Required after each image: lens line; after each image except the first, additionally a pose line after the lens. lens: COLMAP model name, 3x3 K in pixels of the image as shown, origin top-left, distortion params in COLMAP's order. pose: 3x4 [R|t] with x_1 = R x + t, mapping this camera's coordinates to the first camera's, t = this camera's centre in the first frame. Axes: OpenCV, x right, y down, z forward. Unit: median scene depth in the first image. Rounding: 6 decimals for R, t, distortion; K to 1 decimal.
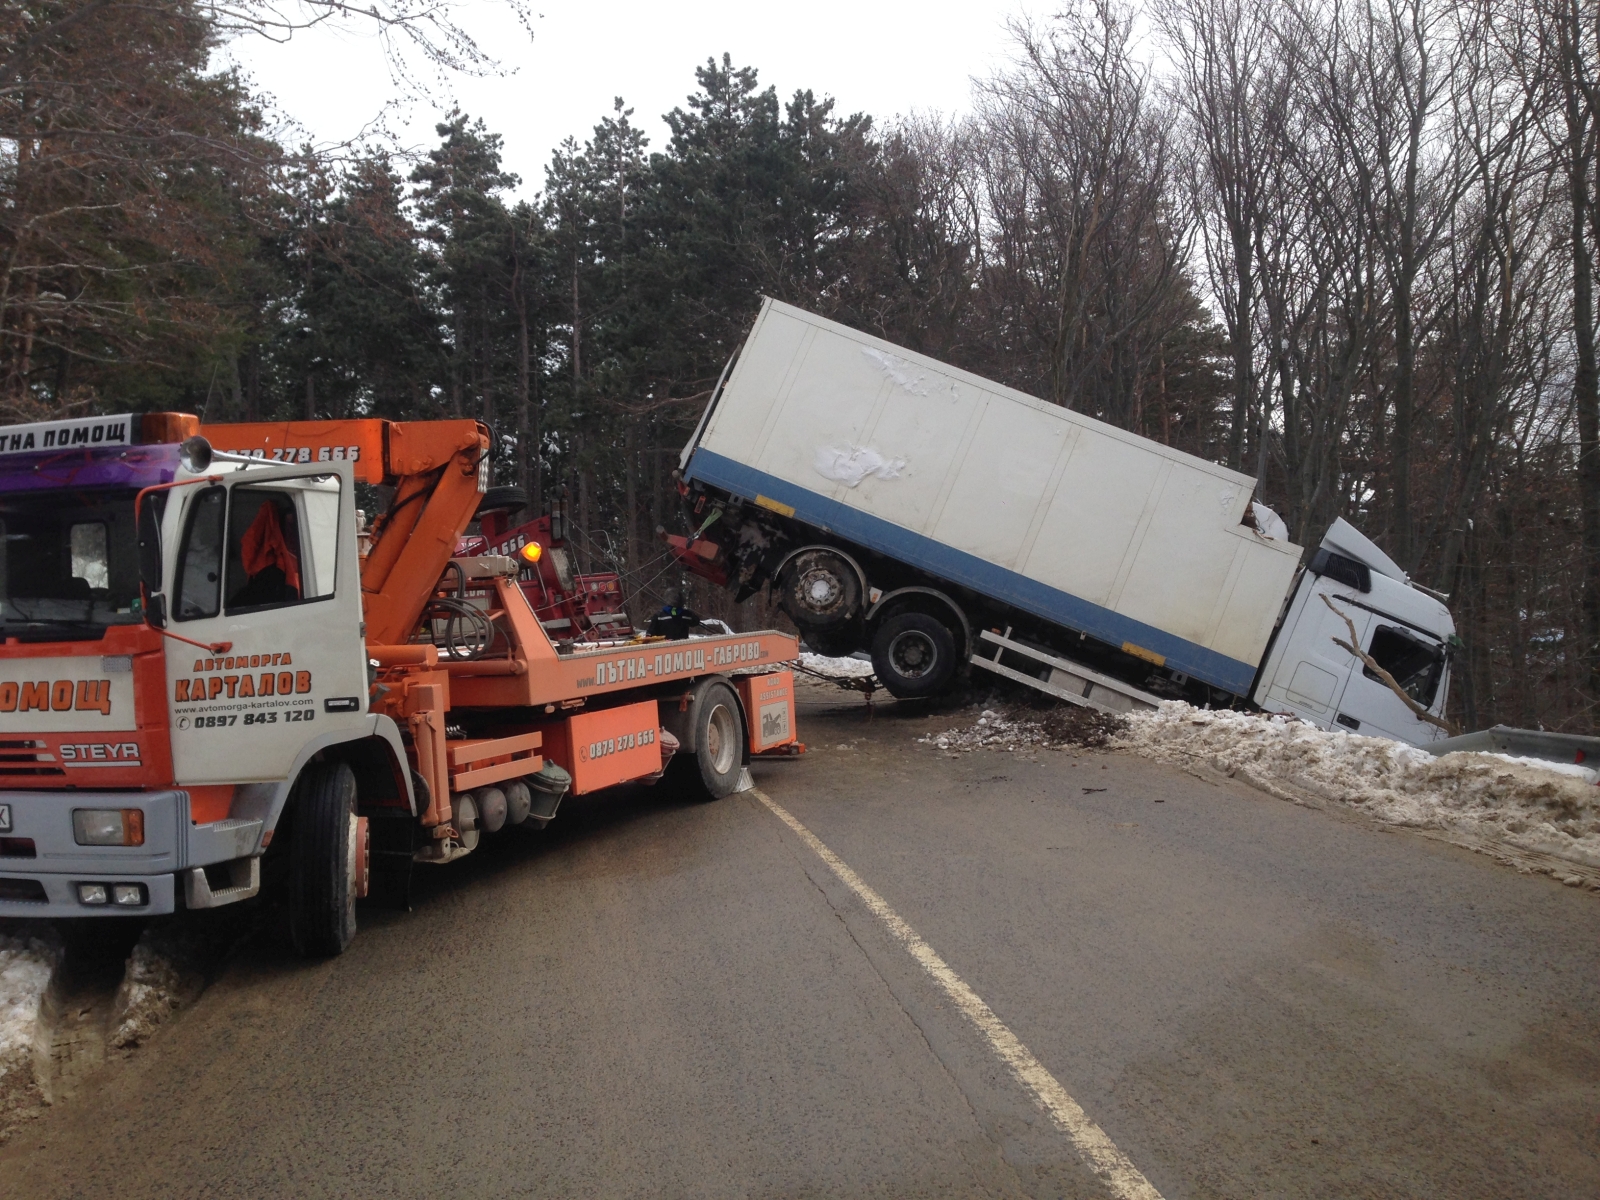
lens RADIAL K [[1542.9, 0, 824.1], [0, 1542.9, 625.6], [0, 0, 1]] dist [0.079663, 0.000000]
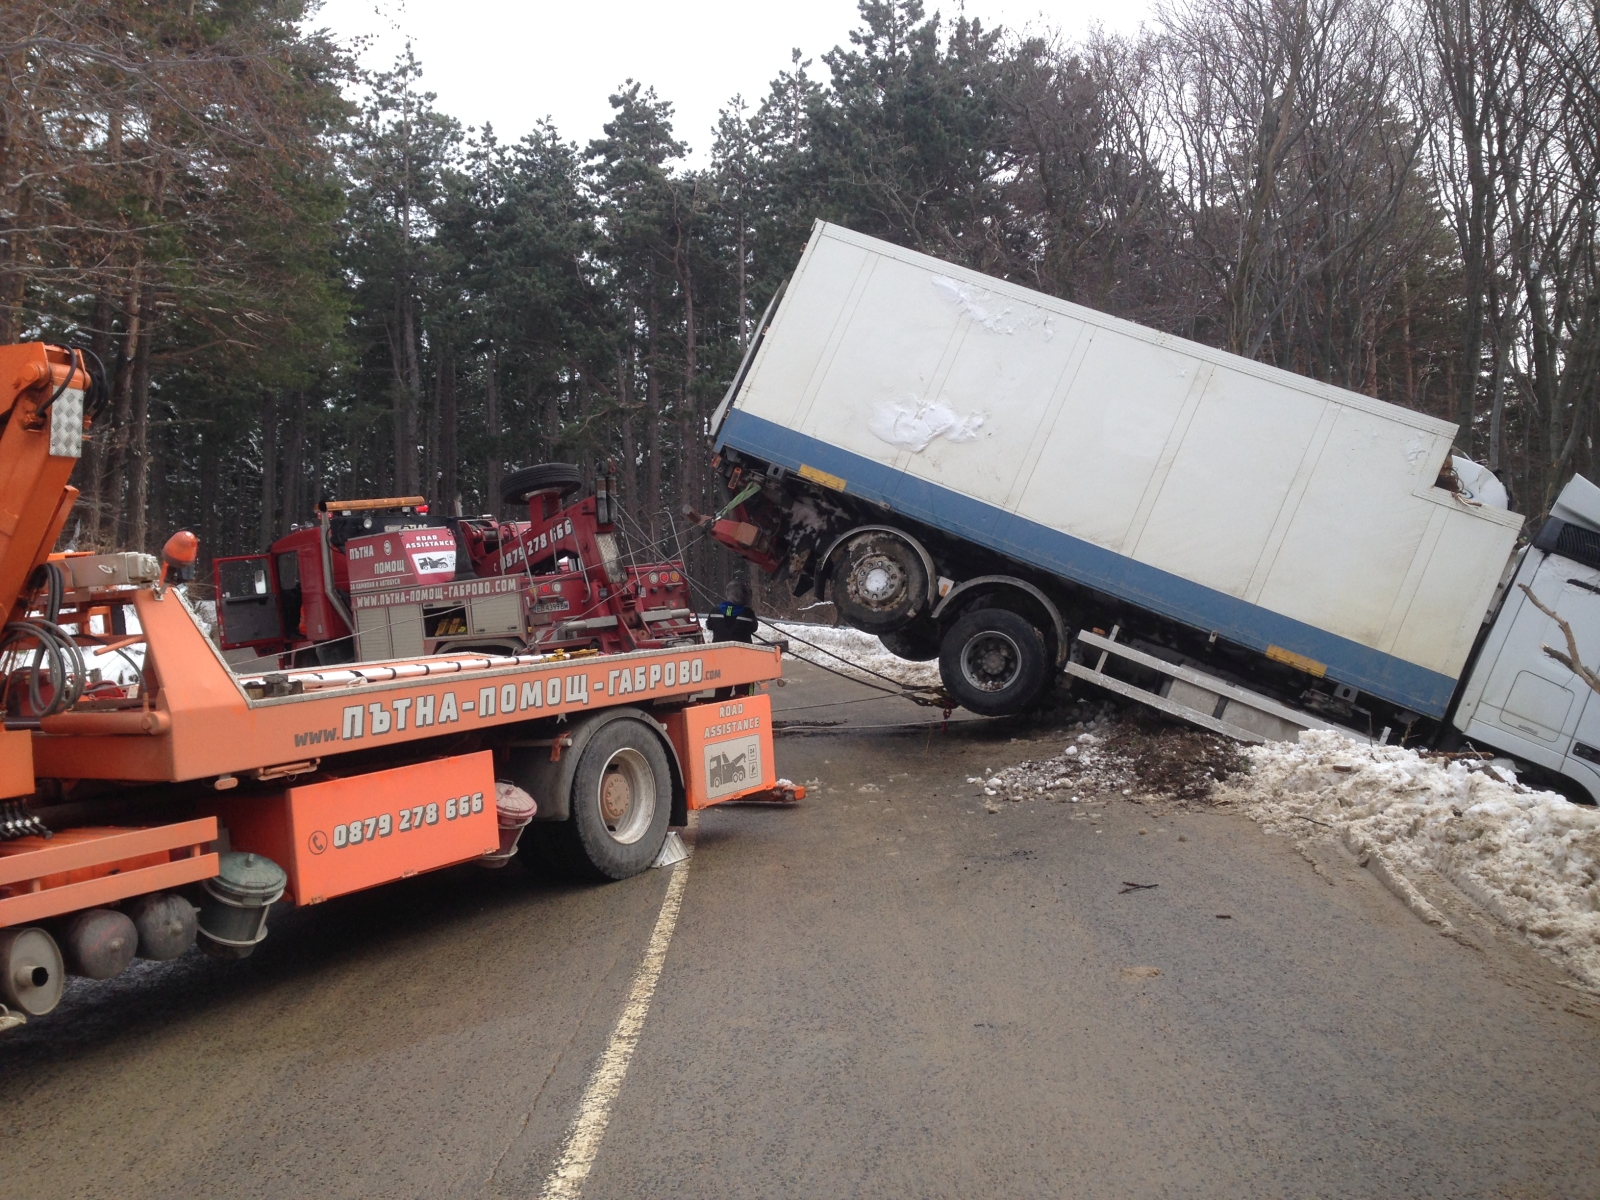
lens RADIAL K [[1542.9, 0, 804.5], [0, 1542.9, 610.4], [0, 0, 1]] dist [0.079663, 0.000000]
pose [[0.984118, -0.009000, -0.177285, 0.102773], [0.009807, 0.999945, 0.003679, -0.011283], [0.177242, -0.005359, 0.984153, 0.207237]]
